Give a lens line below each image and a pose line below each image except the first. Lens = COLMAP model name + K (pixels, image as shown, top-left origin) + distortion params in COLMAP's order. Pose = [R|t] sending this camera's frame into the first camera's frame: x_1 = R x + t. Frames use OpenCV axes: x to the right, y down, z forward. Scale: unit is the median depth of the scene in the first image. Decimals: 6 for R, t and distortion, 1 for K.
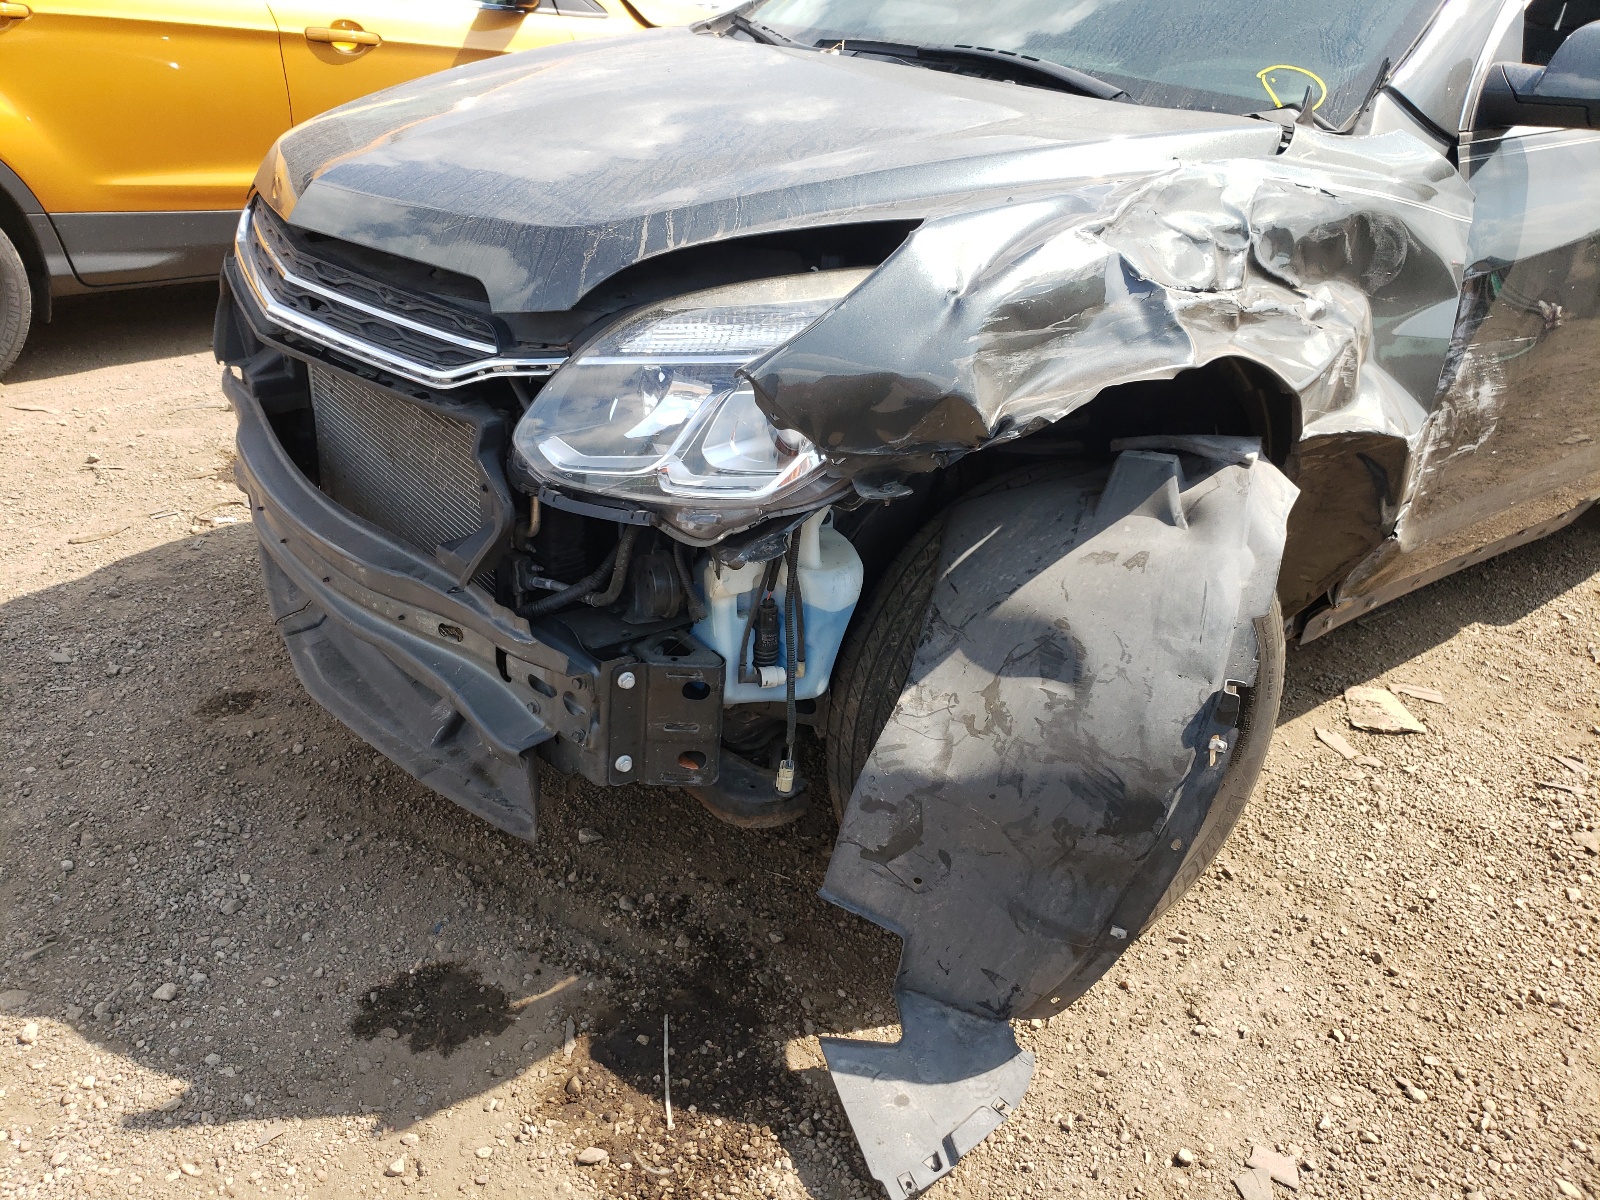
lens RADIAL K [[1219.6, 0, 801.8], [0, 1219.6, 564.3], [0, 0, 1]] dist [-0.040418, 0.081388]
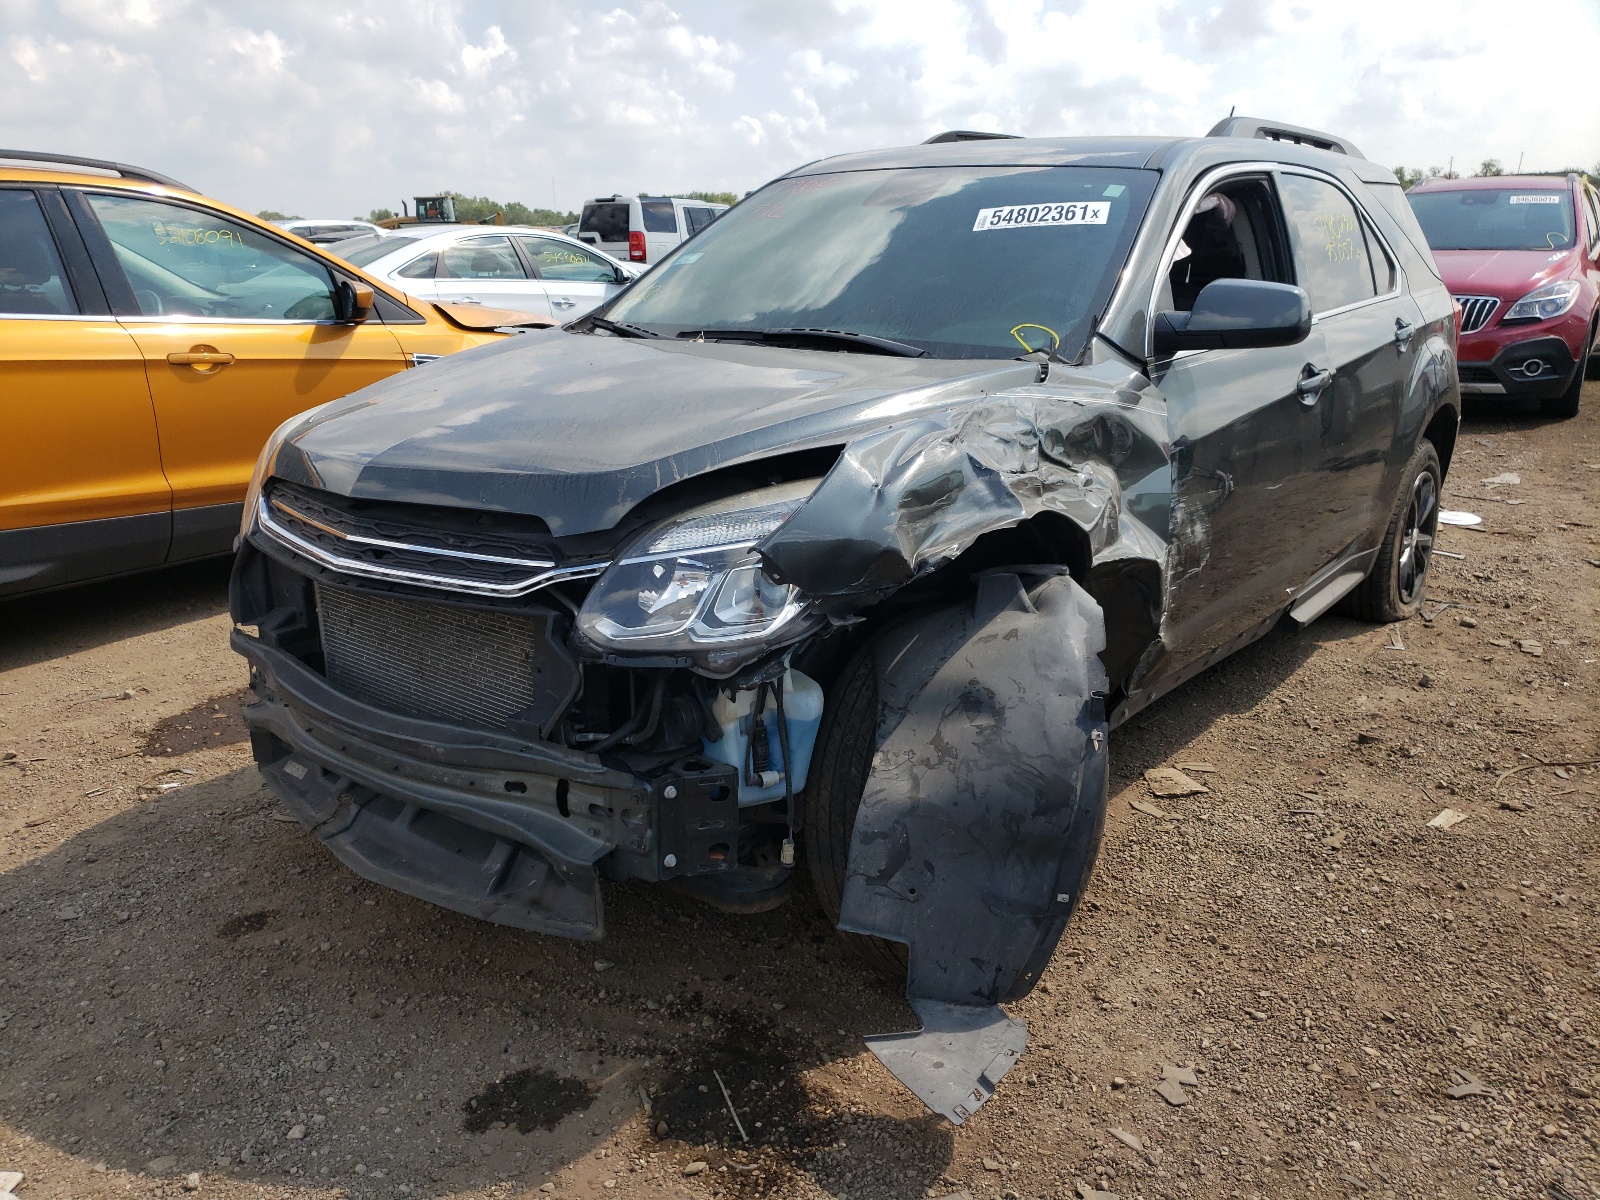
lens RADIAL K [[1202.4, 0, 800.0], [0, 1202.4, 600.0], [0, 0, 1]] dist [0.003063, 0.000053]
pose [[0.972216, -0.122188, 0.199665, -0.221227], [0.154953, 0.975257, -0.157682, 0.108344], [-0.175458, 0.184240, 0.967094, -0.323591]]
